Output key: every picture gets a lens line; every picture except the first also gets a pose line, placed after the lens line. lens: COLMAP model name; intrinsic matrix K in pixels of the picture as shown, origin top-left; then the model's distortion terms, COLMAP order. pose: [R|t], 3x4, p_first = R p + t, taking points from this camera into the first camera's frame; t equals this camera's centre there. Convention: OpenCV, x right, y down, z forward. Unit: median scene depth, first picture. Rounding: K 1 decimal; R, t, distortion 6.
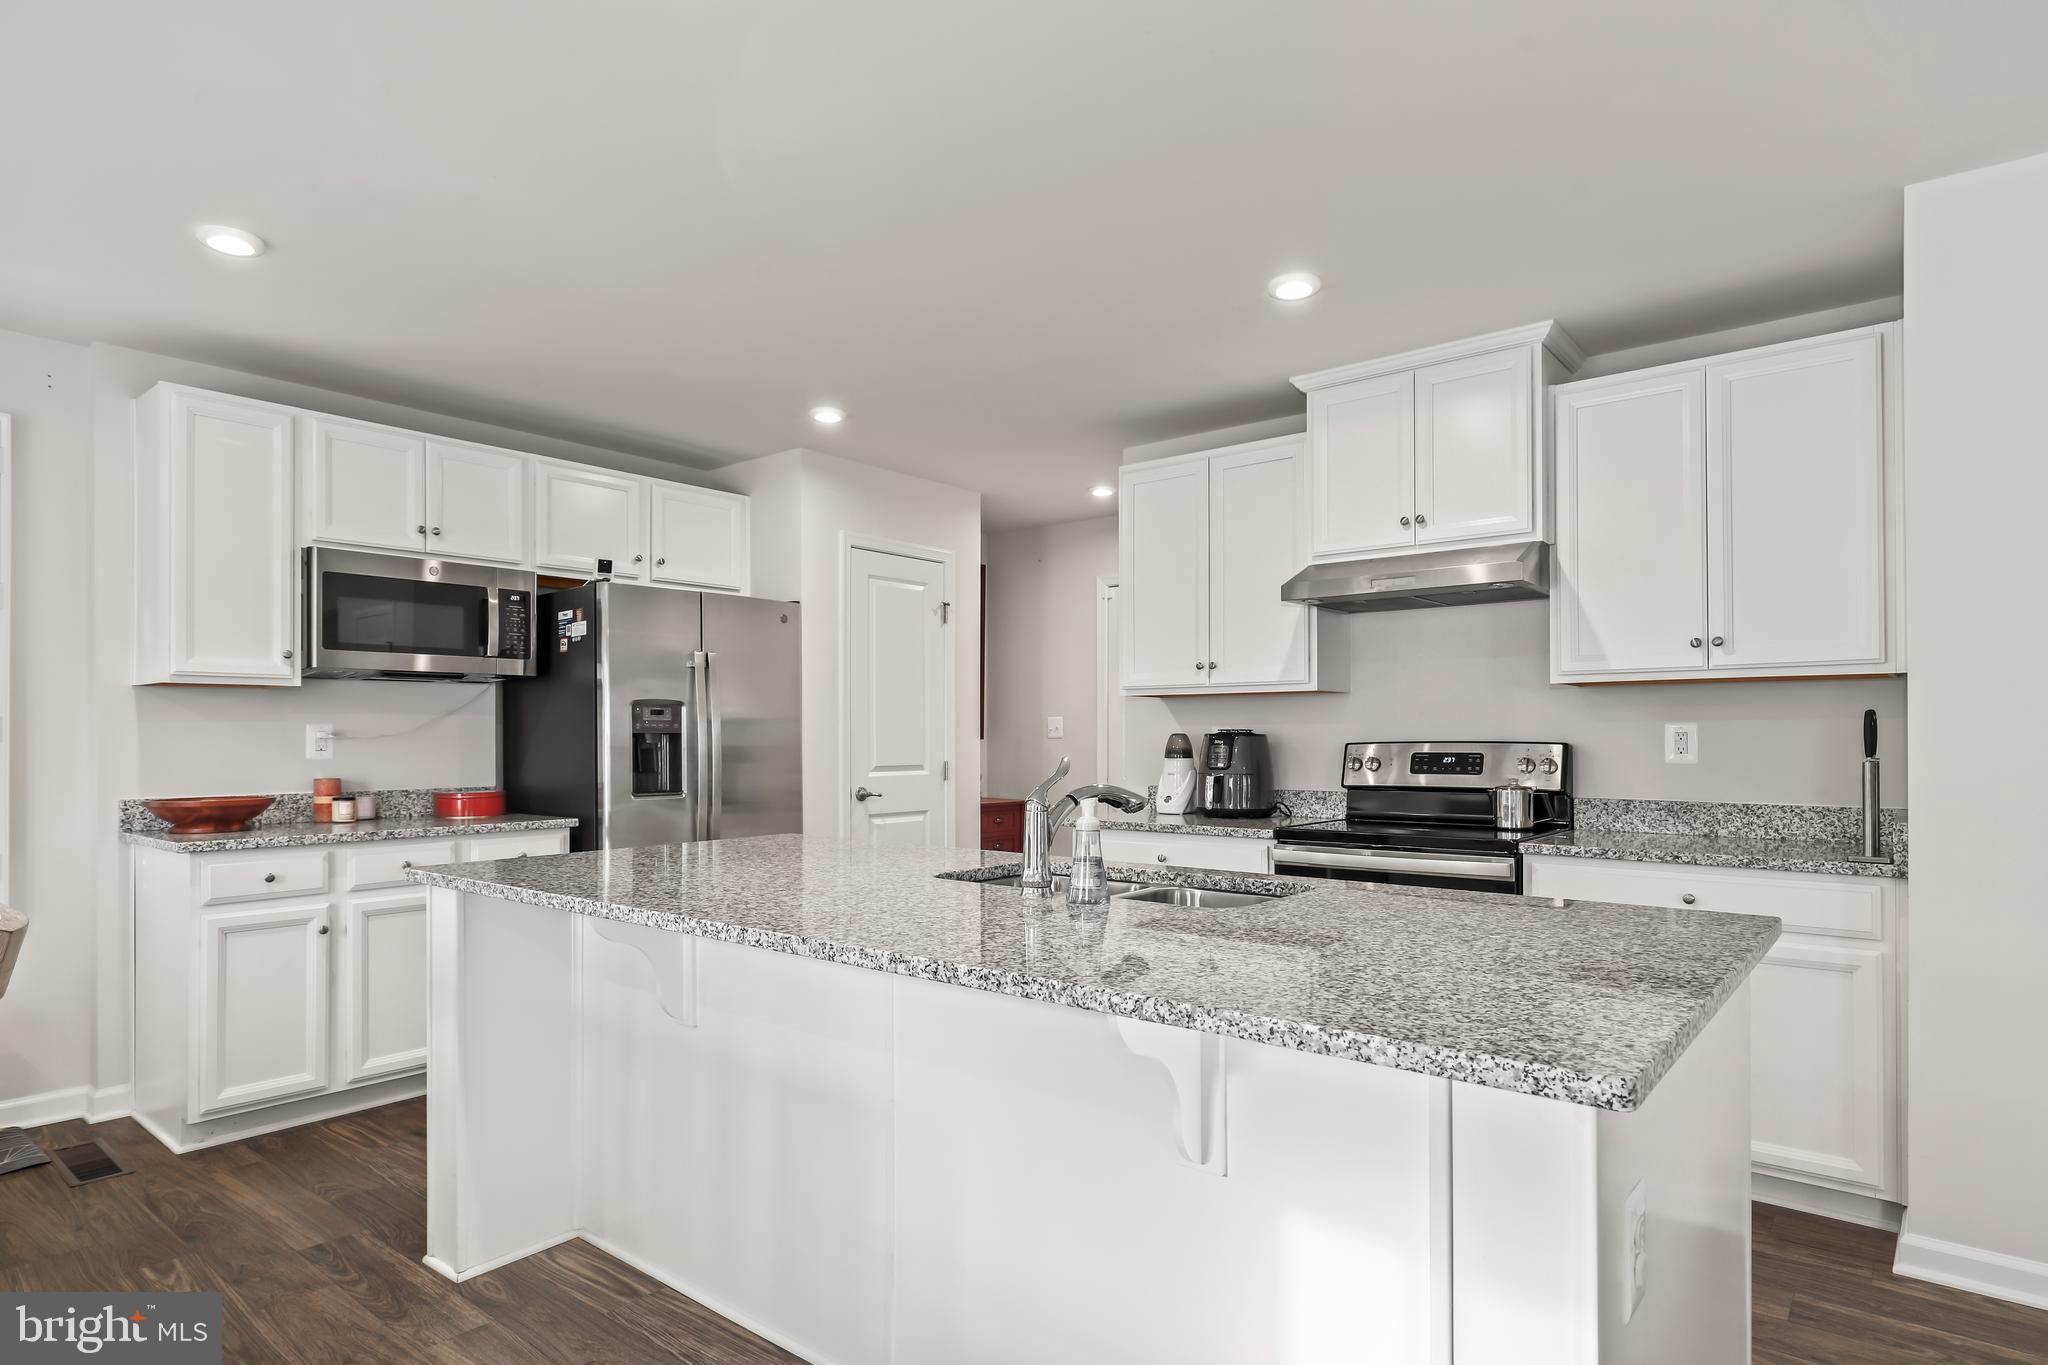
lens RADIAL K [[1121.2, 0, 1013.6], [0, 1121.2, 727.9], [0, 0, 1]] dist [-0.000147, 0.002165]
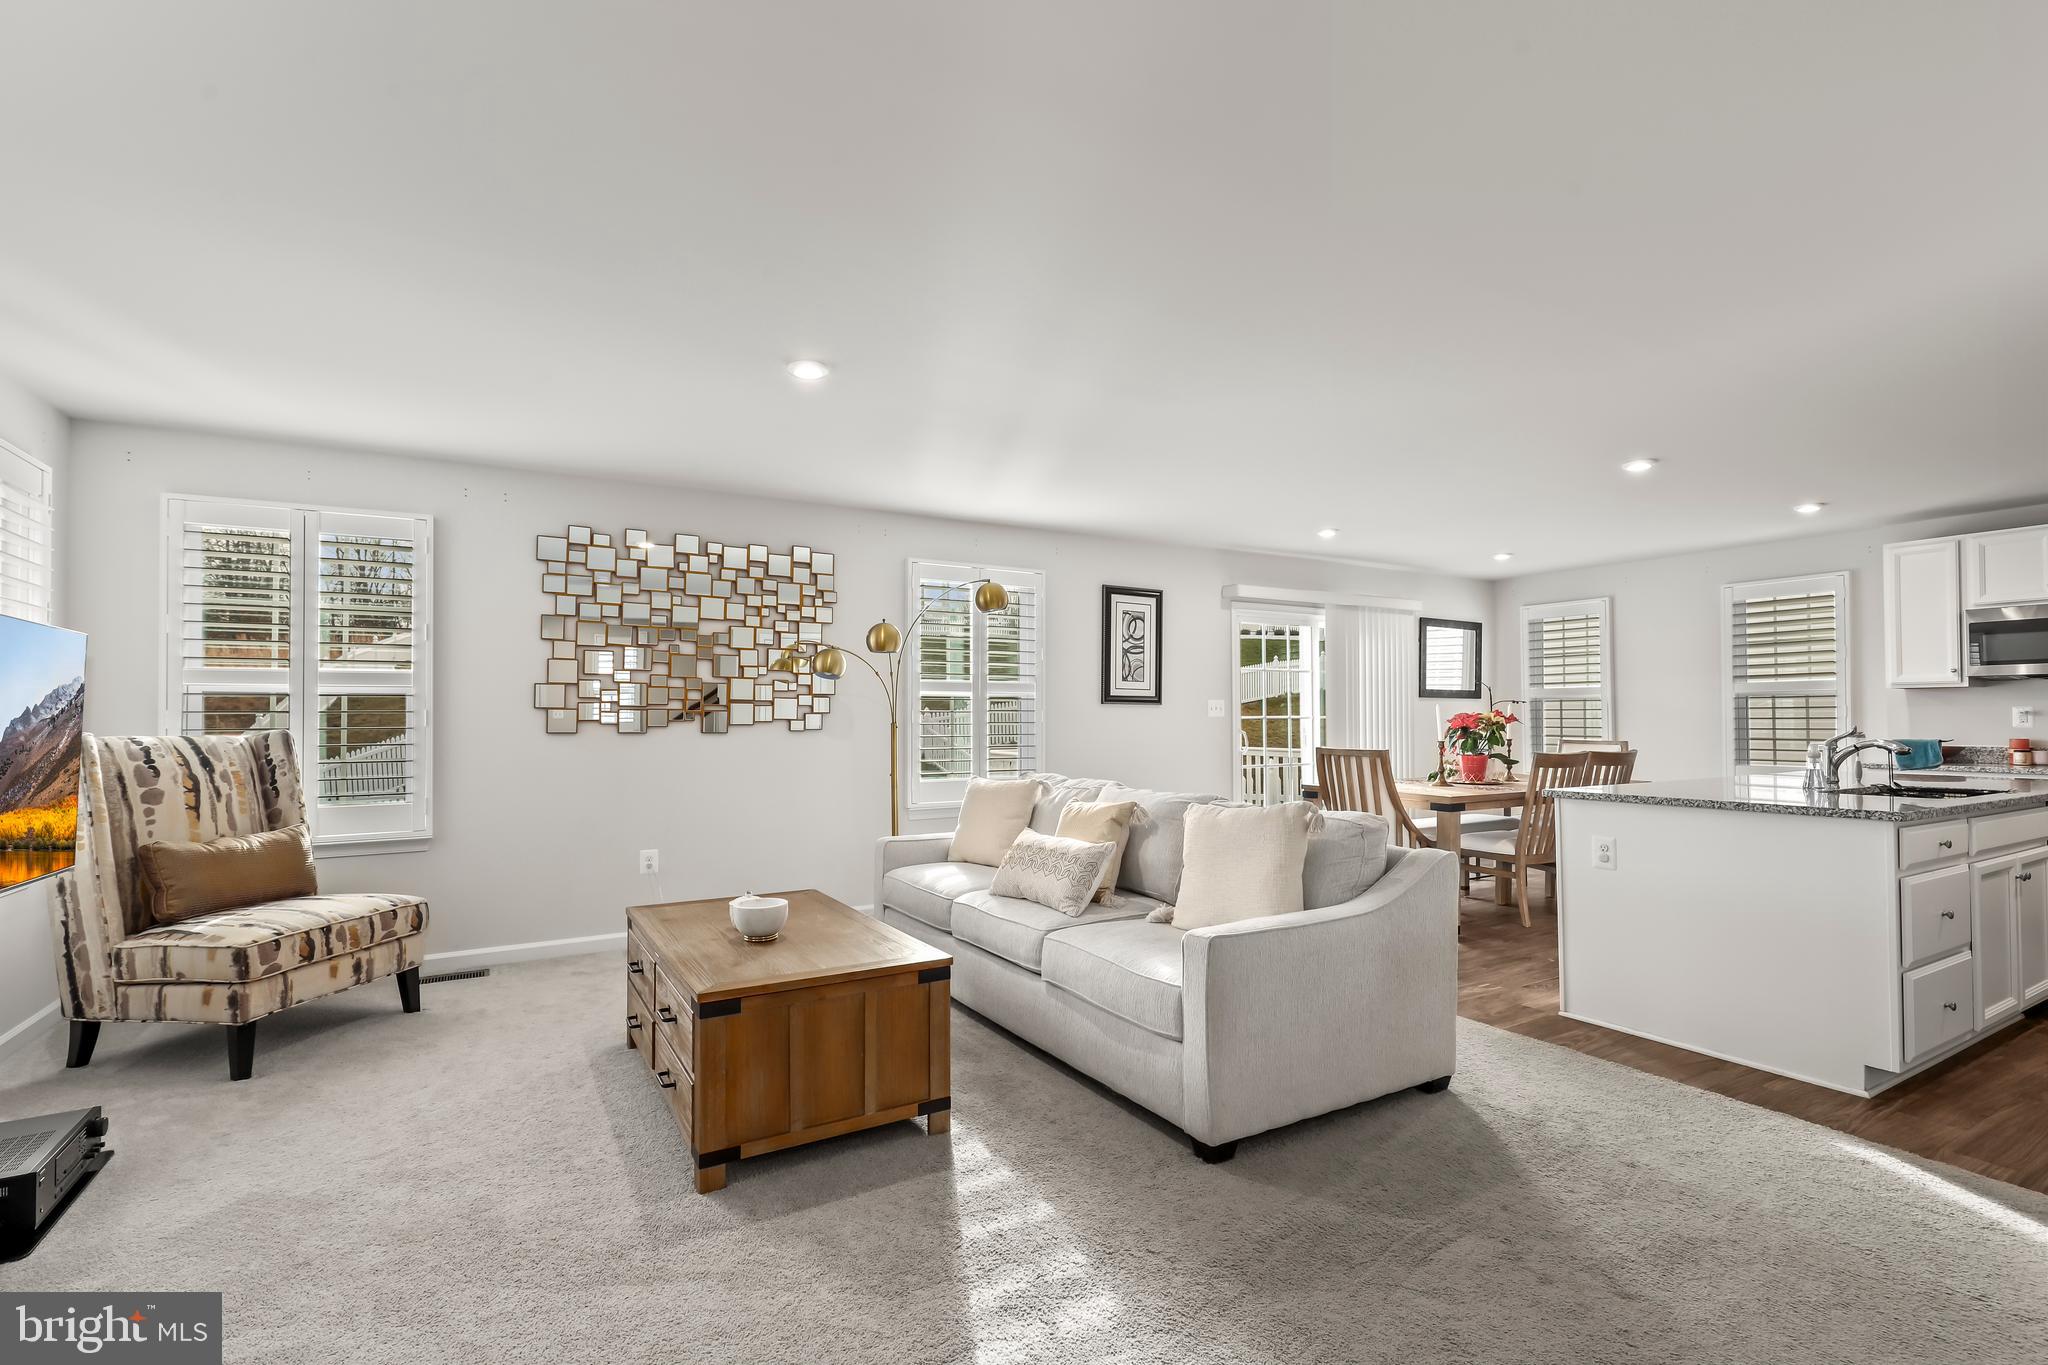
lens RADIAL K [[934.6, 0, 1025.6], [0, 934.6, 694.3], [0, 0, 1]] dist [0.003810, 0.000851]
pose [[-0.343261, -0.018150, -0.939065, 1.224853], [0.010730, 0.999672, -0.023243, -0.005117], [0.939179, -0.018055, -0.342953, 0.075955]]
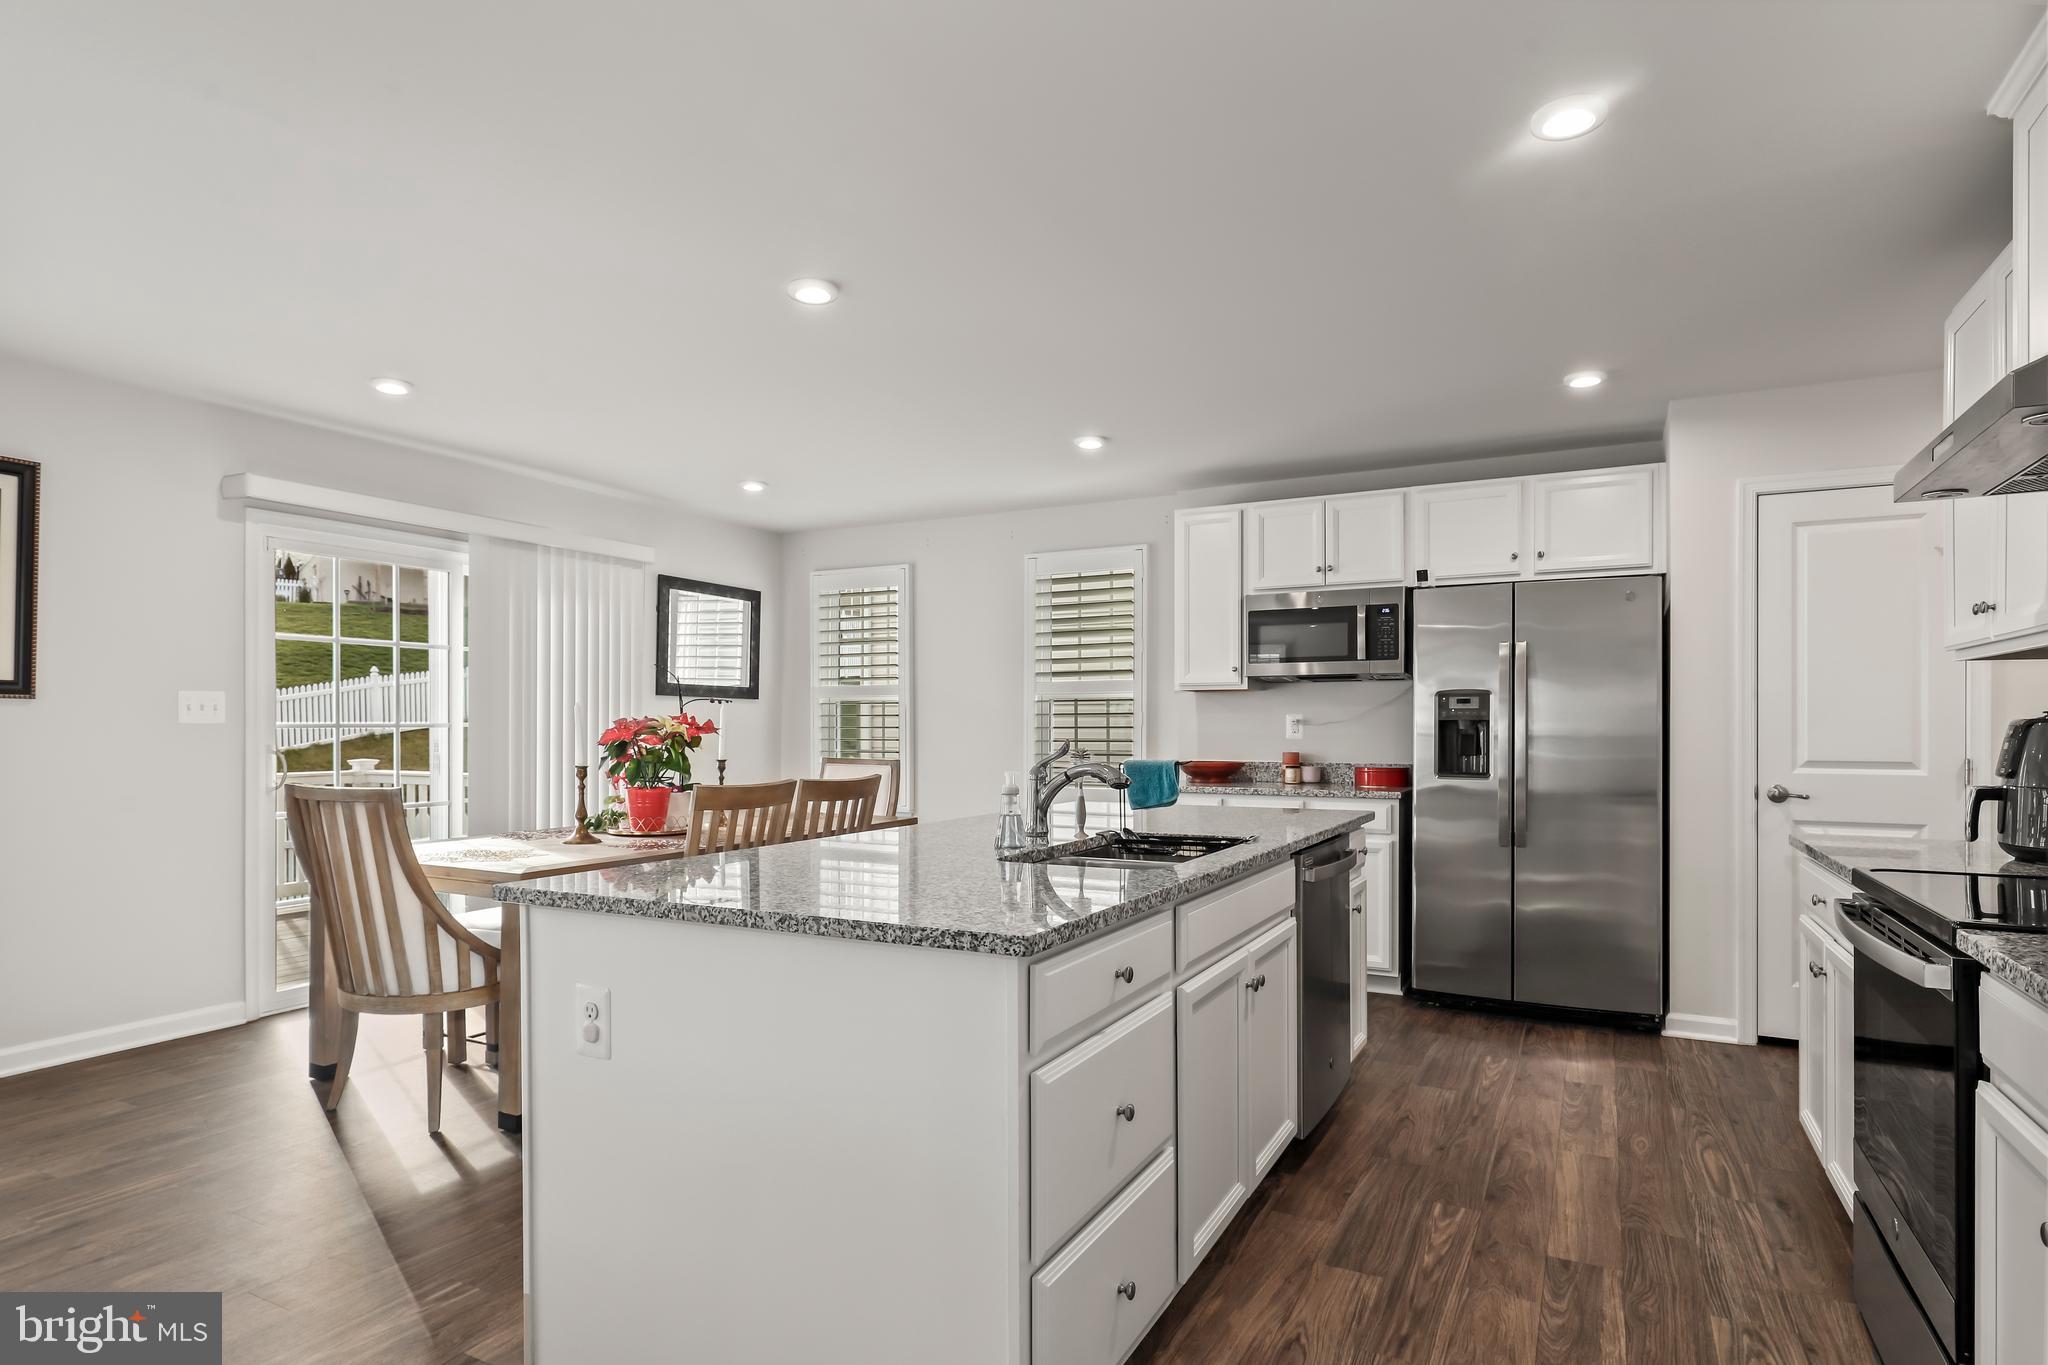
lens RADIAL K [[1121.2, 0, 1029.2], [0, 1121.2, 694.8], [0, 0, 1]] dist [-0.000147, 0.002165]
pose [[0.206354, -0.022509, -0.978218, 0.702029], [0.006280, 0.999745, -0.021679, 0.001184], [0.978457, -0.001670, 0.206443, 0.377787]]
